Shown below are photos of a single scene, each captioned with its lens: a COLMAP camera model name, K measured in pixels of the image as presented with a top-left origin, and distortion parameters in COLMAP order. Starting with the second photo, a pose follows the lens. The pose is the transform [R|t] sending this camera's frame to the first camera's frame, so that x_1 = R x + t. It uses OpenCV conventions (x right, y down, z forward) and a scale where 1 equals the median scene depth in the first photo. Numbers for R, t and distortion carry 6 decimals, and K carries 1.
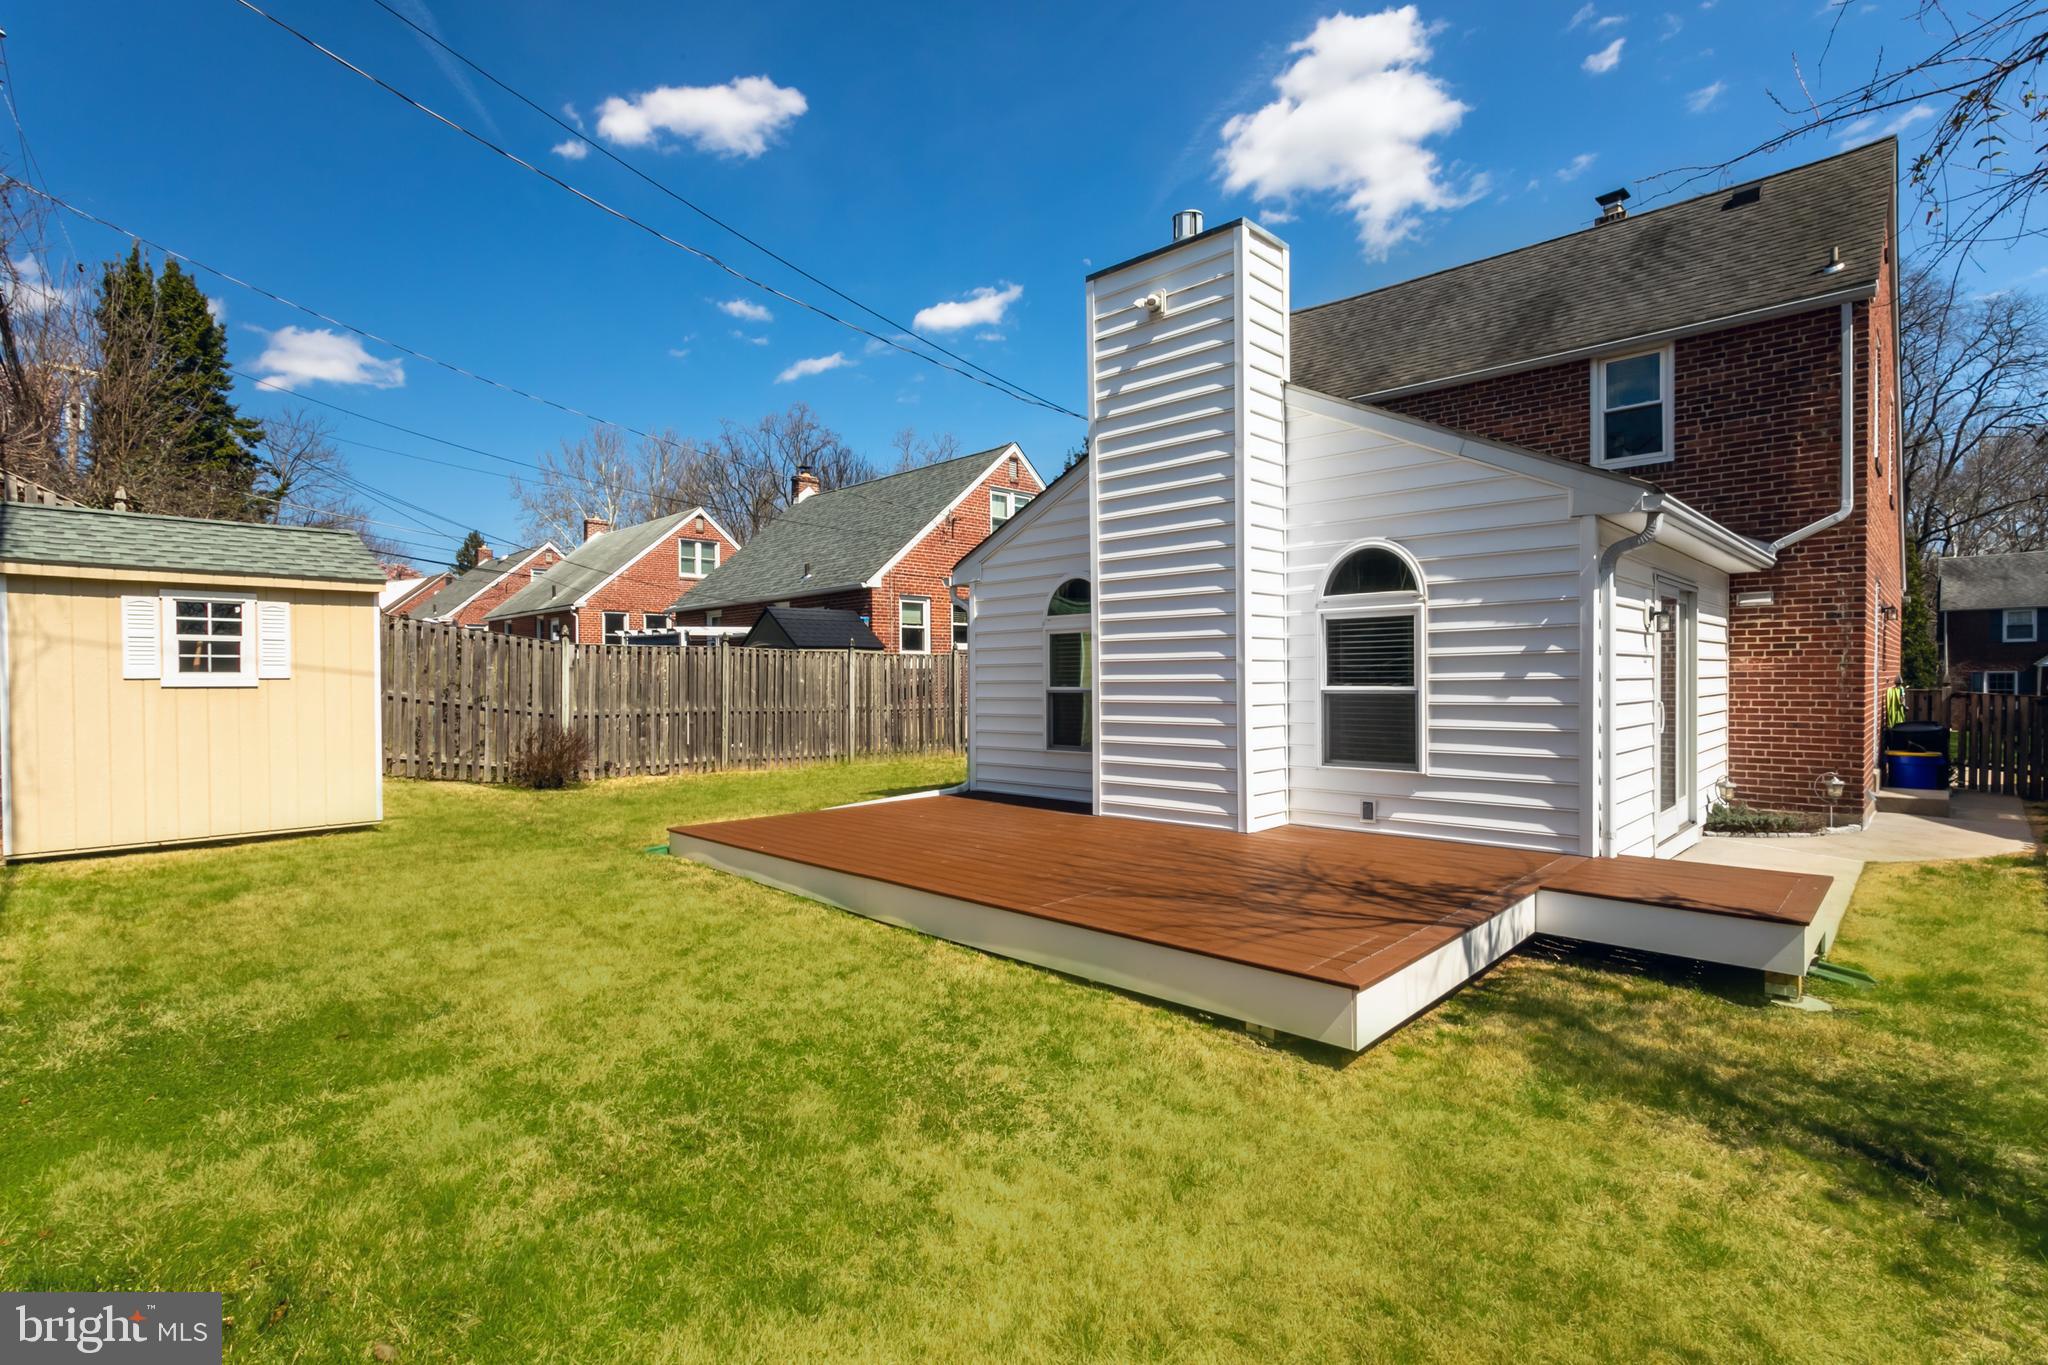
lens RADIAL K [[1037.3, 0, 1030.4], [0, 1037.3, 683.7], [0, 0, 1]] dist [-0.005231, -0.000012]
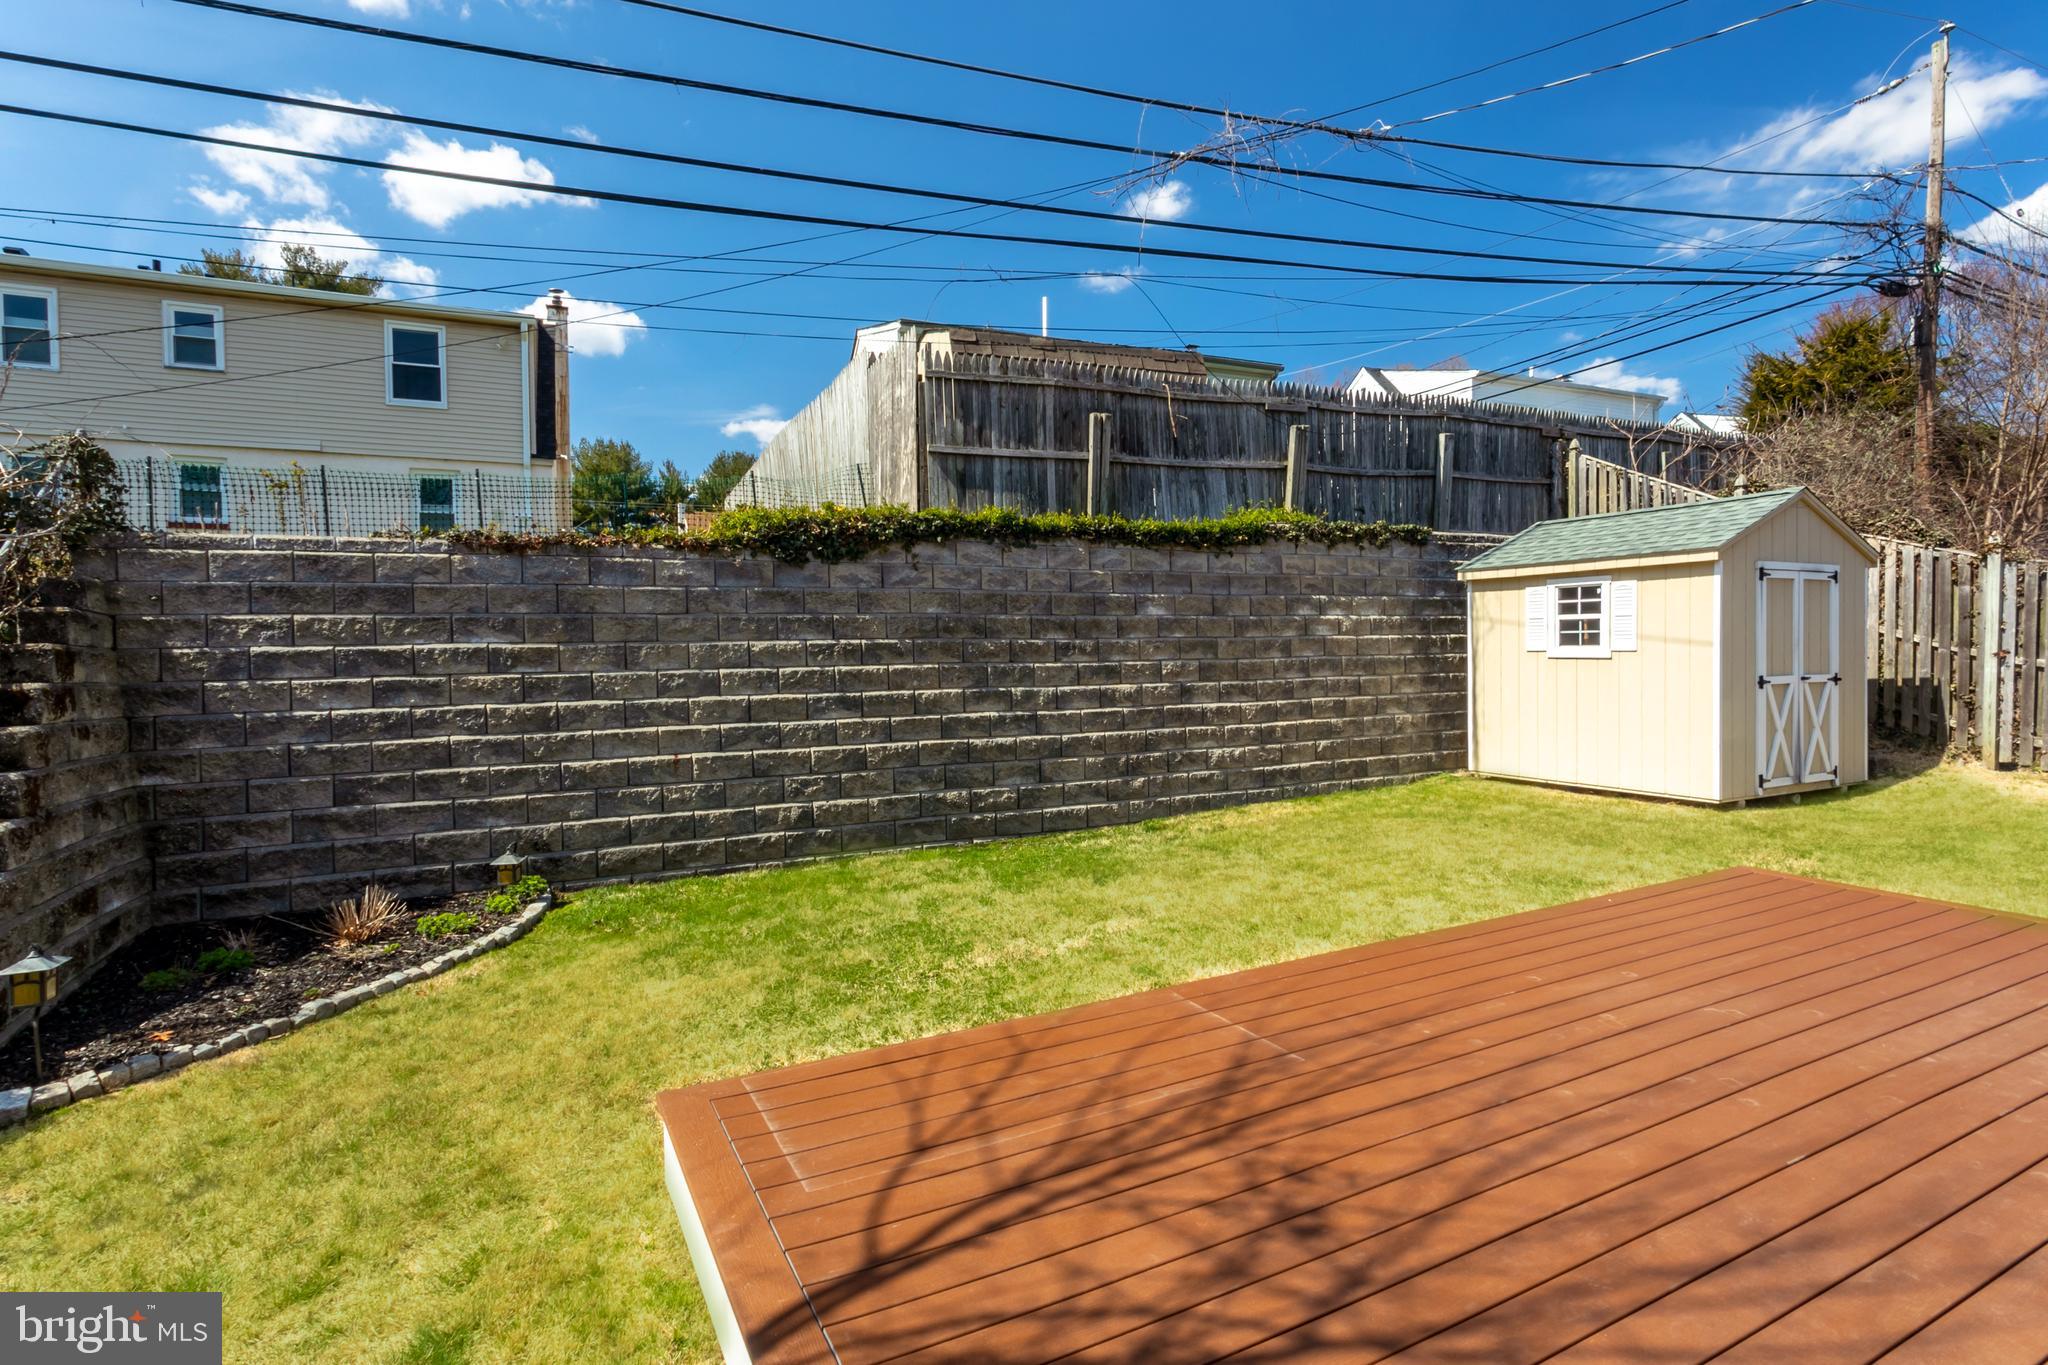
lens RADIAL K [[1037.3, 0, 1067.9], [0, 1037.3, 640.9], [0, 0, 1]] dist [-0.005231, -0.000012]
pose [[-0.347145, 0.004084, -0.937803, 0.513741], [0.000747, 0.999991, 0.004078, -0.021834], [0.937811, 0.000716, -0.347145, 0.863073]]
